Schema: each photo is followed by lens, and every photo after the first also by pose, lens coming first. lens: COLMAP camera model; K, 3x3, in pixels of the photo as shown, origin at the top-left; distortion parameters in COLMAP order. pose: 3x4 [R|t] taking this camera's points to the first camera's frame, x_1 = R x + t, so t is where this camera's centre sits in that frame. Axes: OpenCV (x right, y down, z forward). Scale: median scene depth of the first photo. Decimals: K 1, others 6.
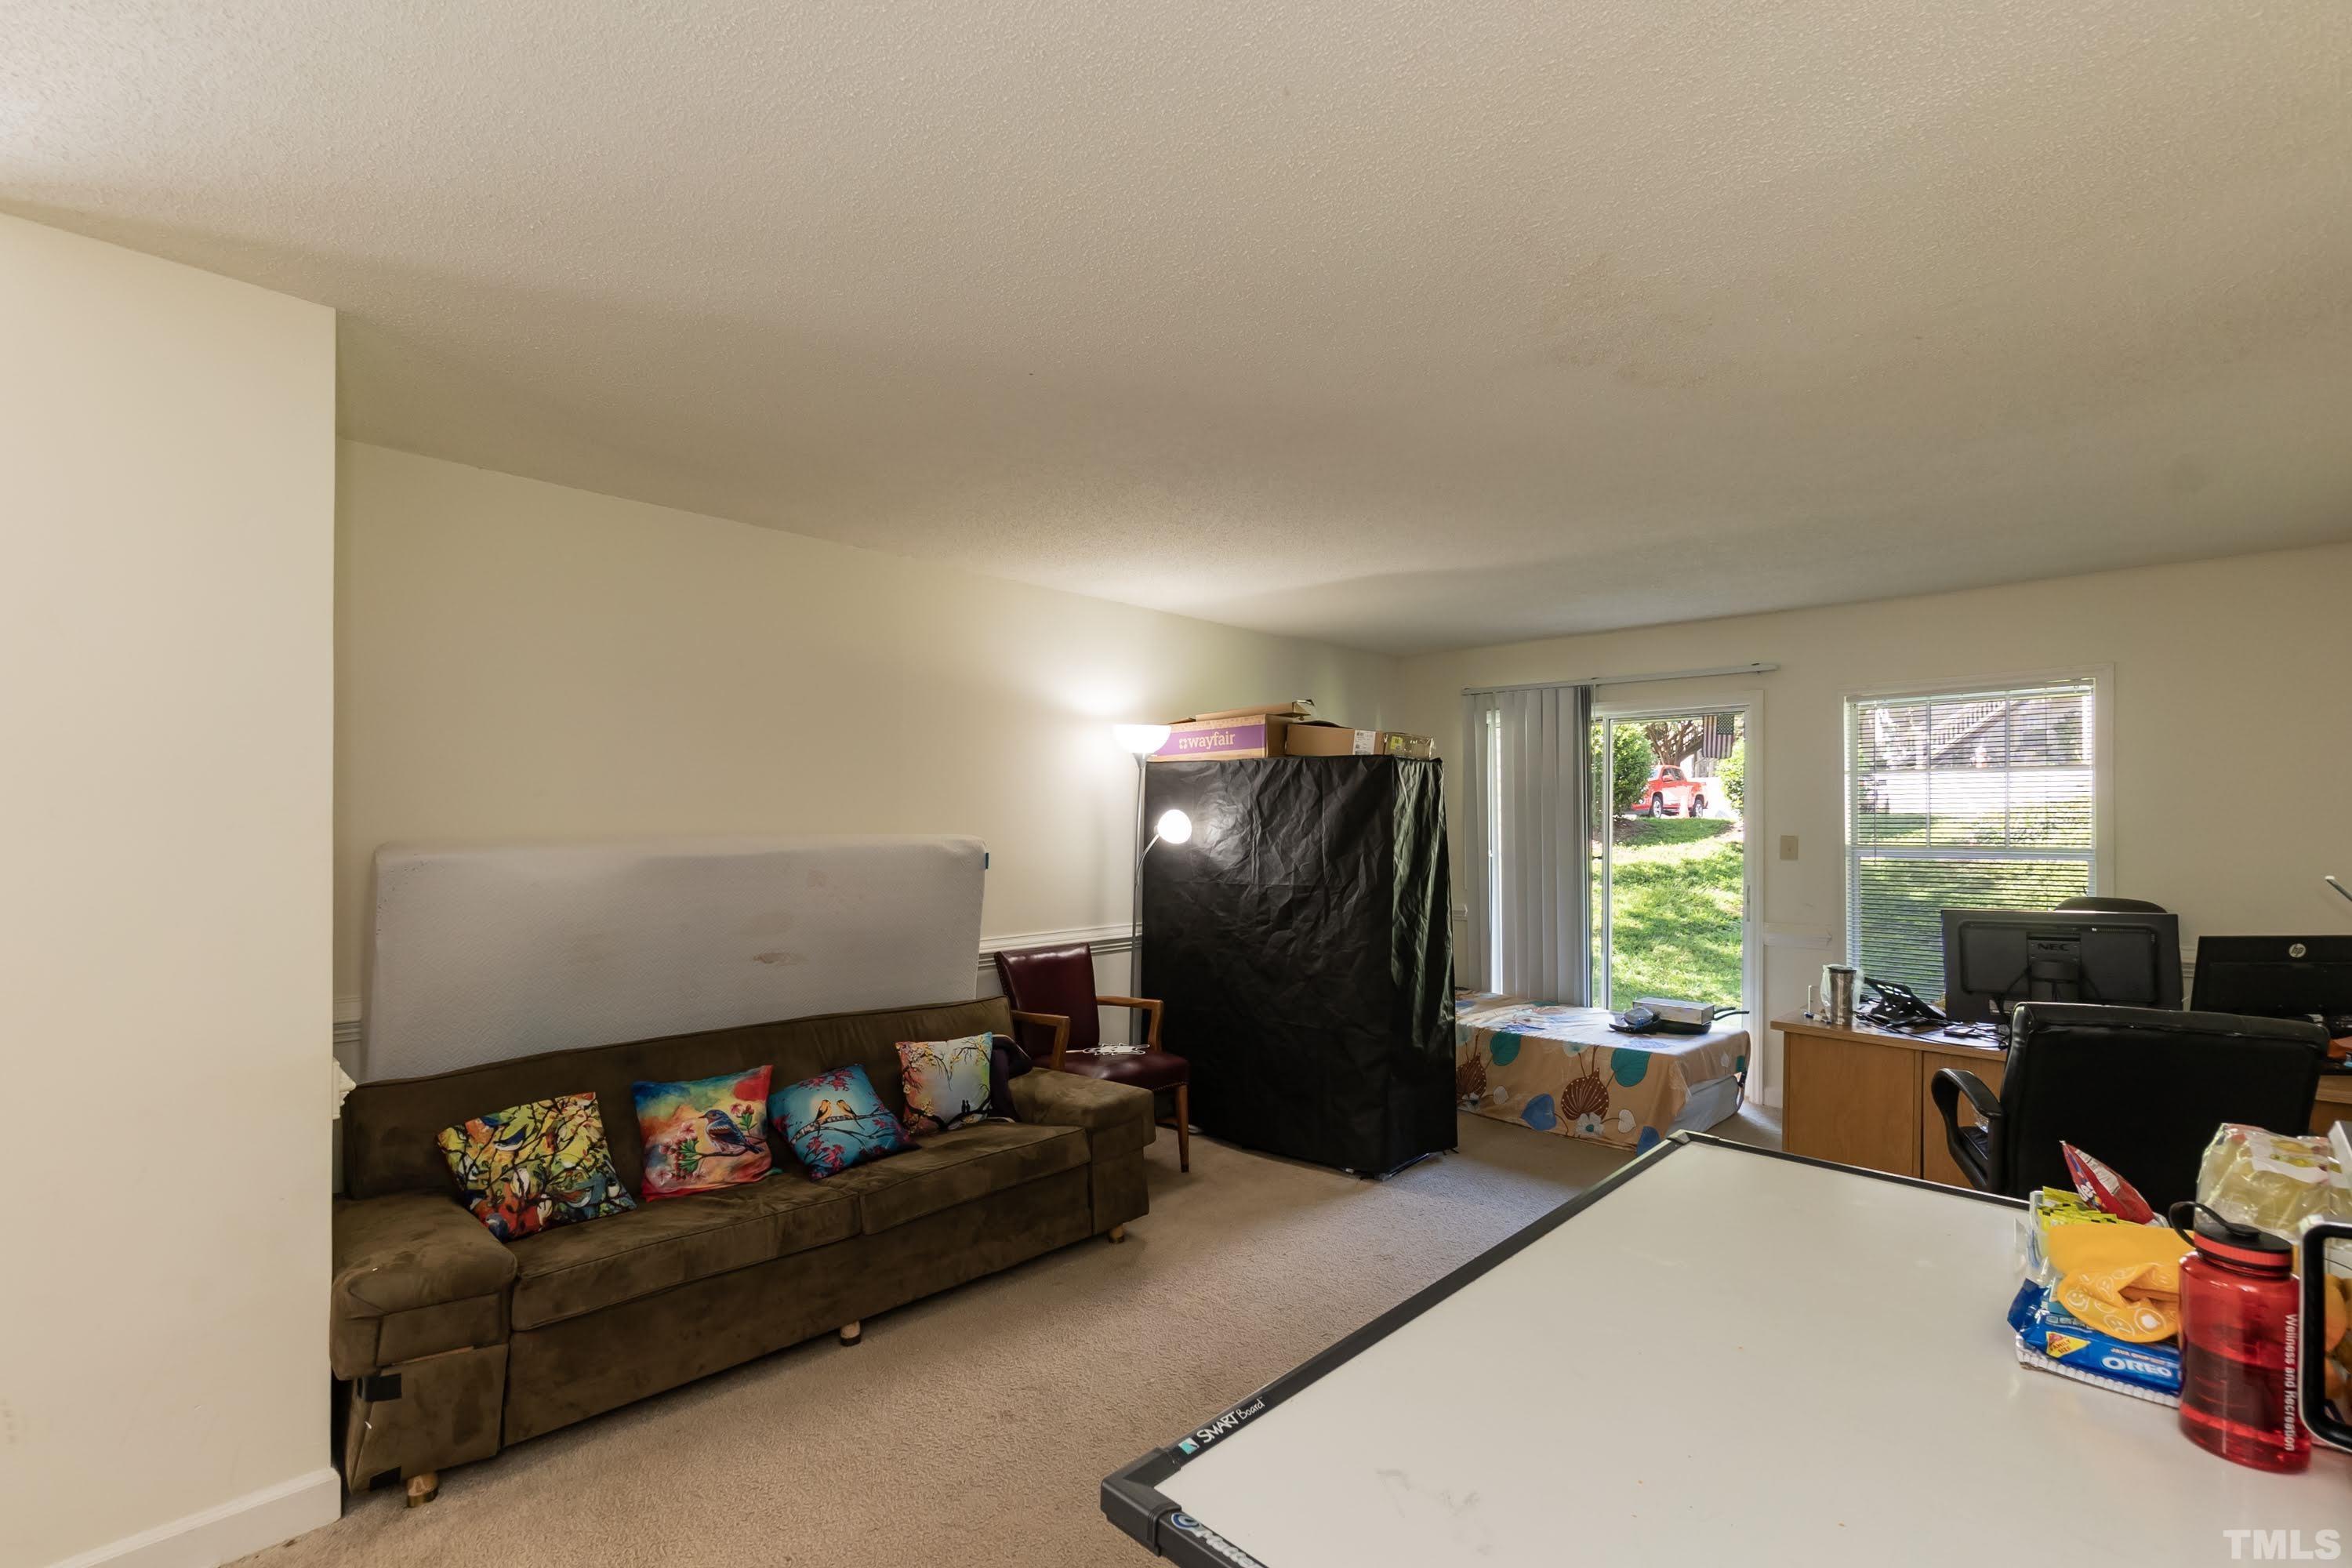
lens RADIAL K [[1027.1, 0, 1163.2], [0, 1027.1, 816.2], [0, 0, 1]] dist [-0.001913, 0.000992]
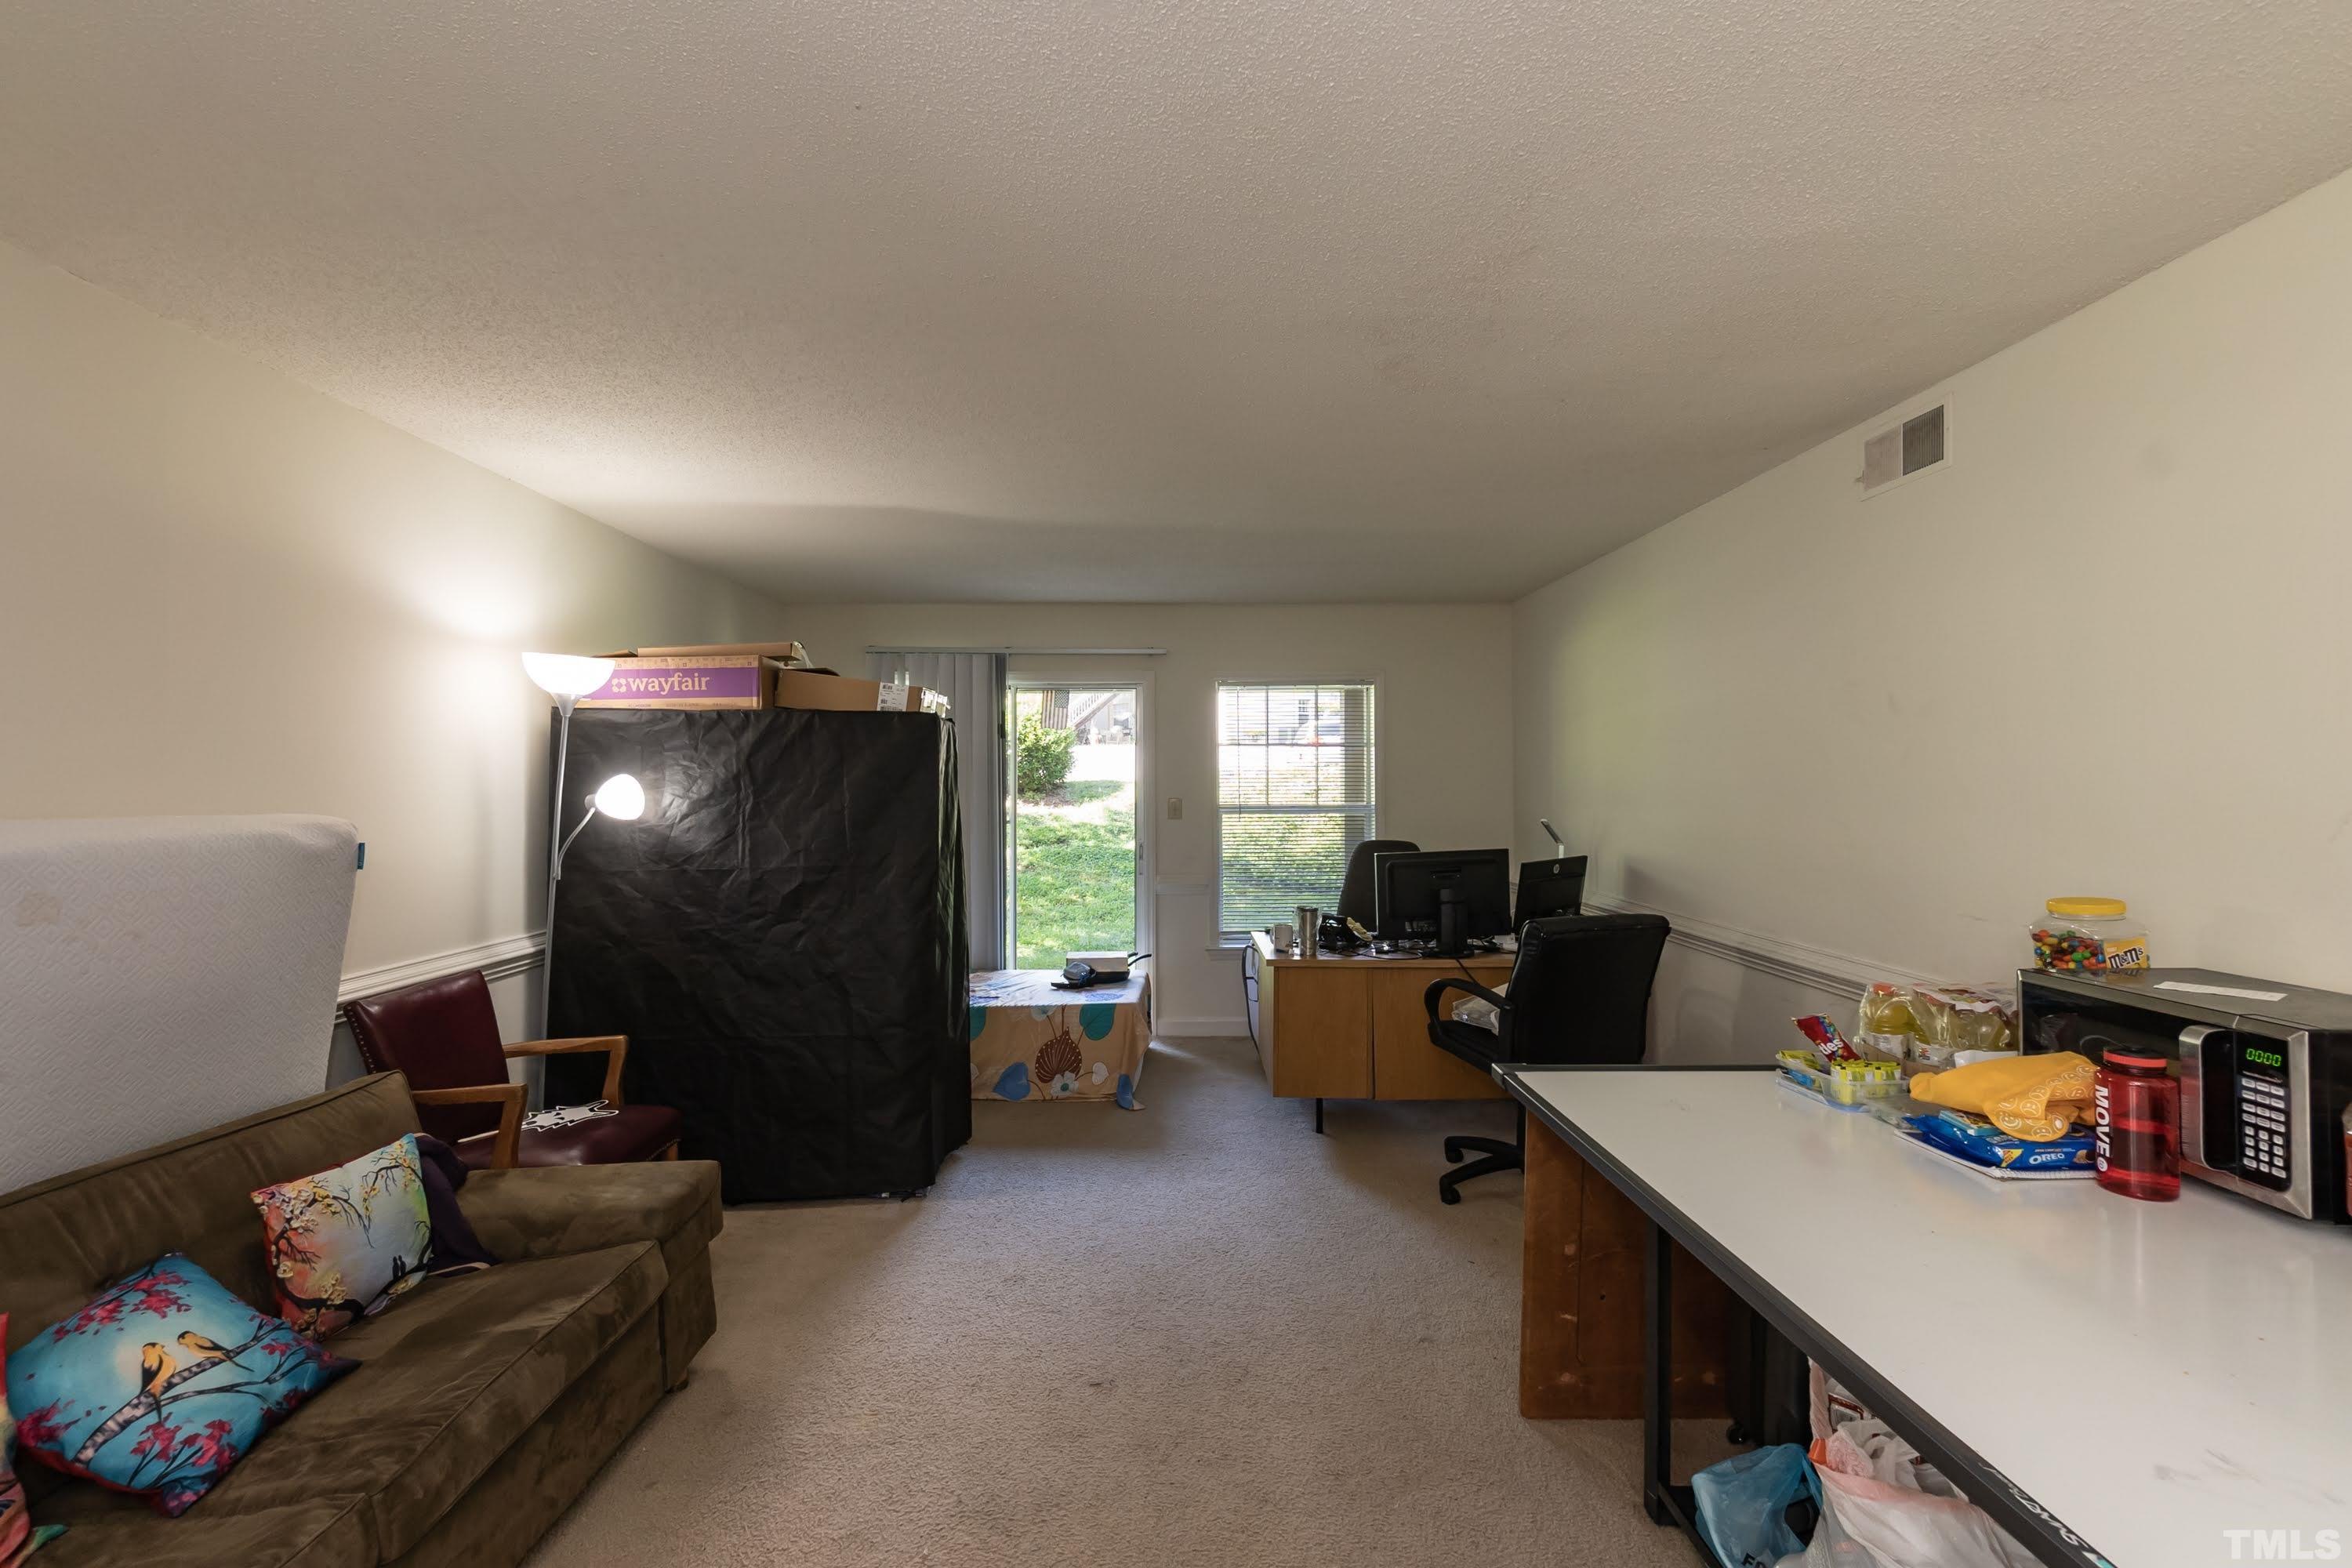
lens RADIAL K [[1027.1, 0, 1161.7], [0, 1027.1, 778.7], [0, 0, 1]] dist [-0.001913, 0.000992]
pose [[0.713712, 0.000077, 0.700439, -0.259919], [0.003164, 0.999989, -0.003334, 0.000893], [-0.700432, 0.004596, 0.713704, 0.228855]]
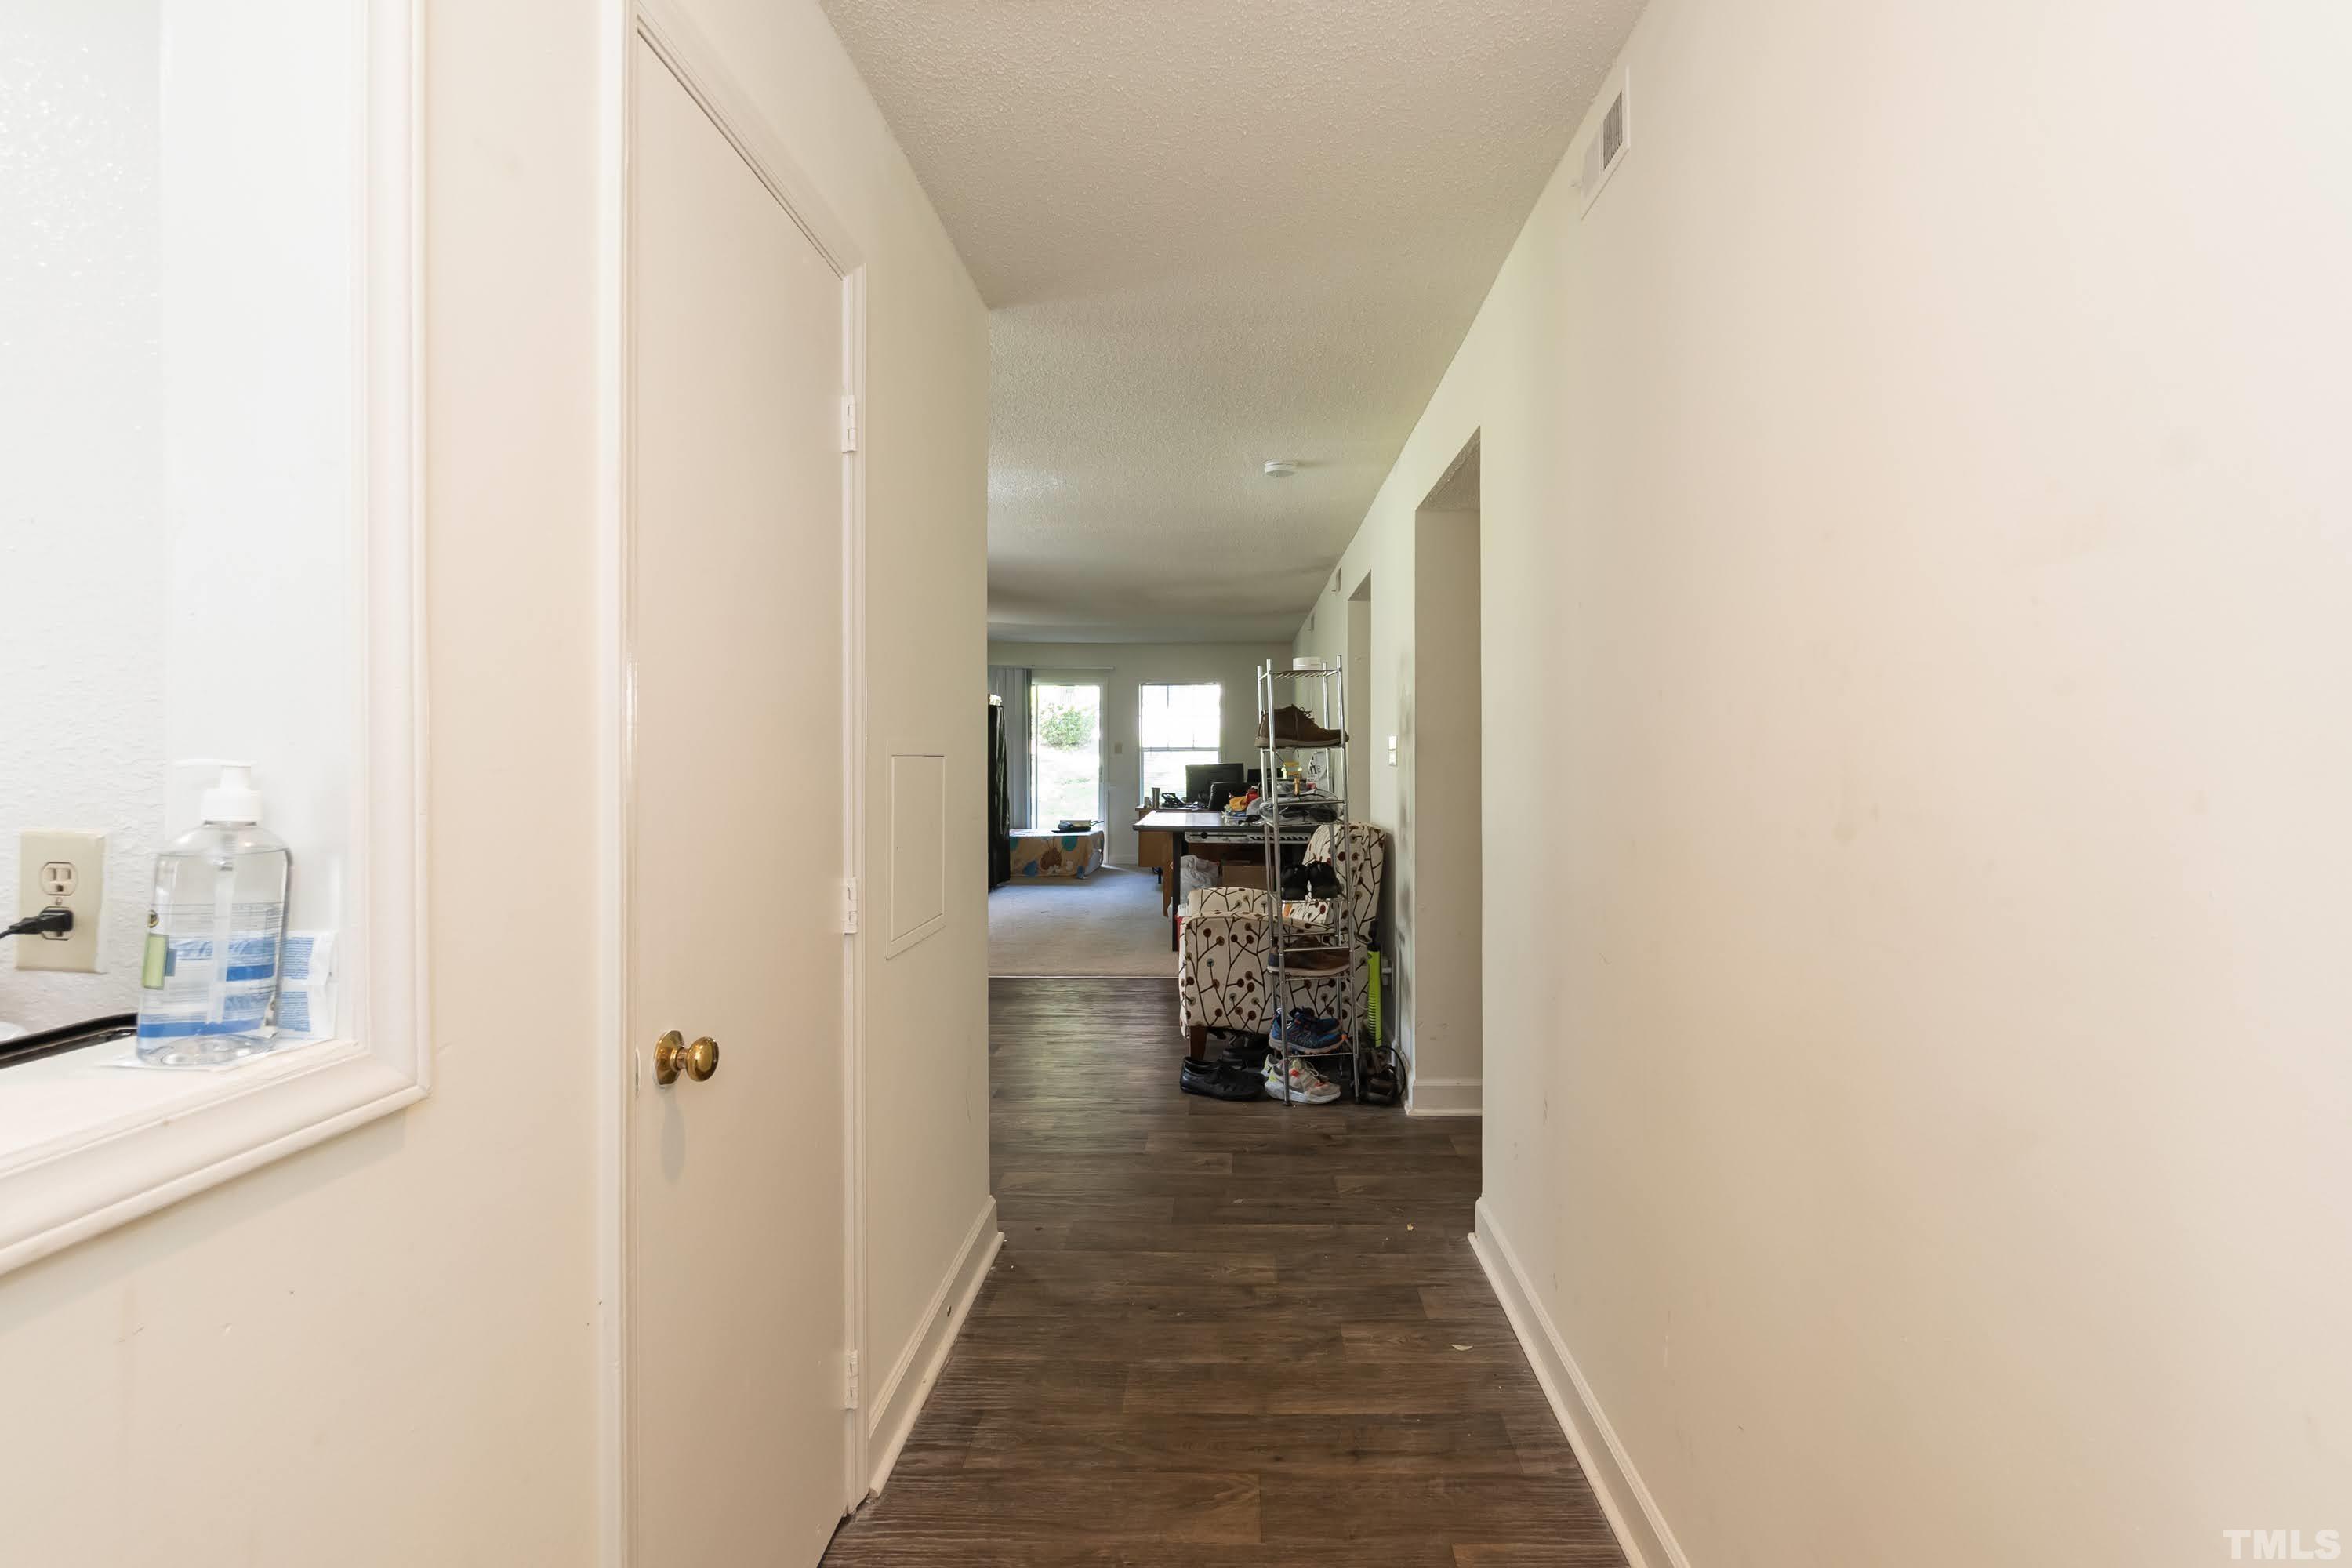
lens RADIAL K [[1027.1, 0, 1196.3], [0, 1027.1, 779.6], [0, 0, 1]] dist [-0.001913, 0.000992]
pose [[0.729709, -0.013350, 0.683628, -0.994187], [-0.010777, 0.999461, 0.031021, 0.034641], [-0.683673, -0.030004, 0.729171, -0.938743]]
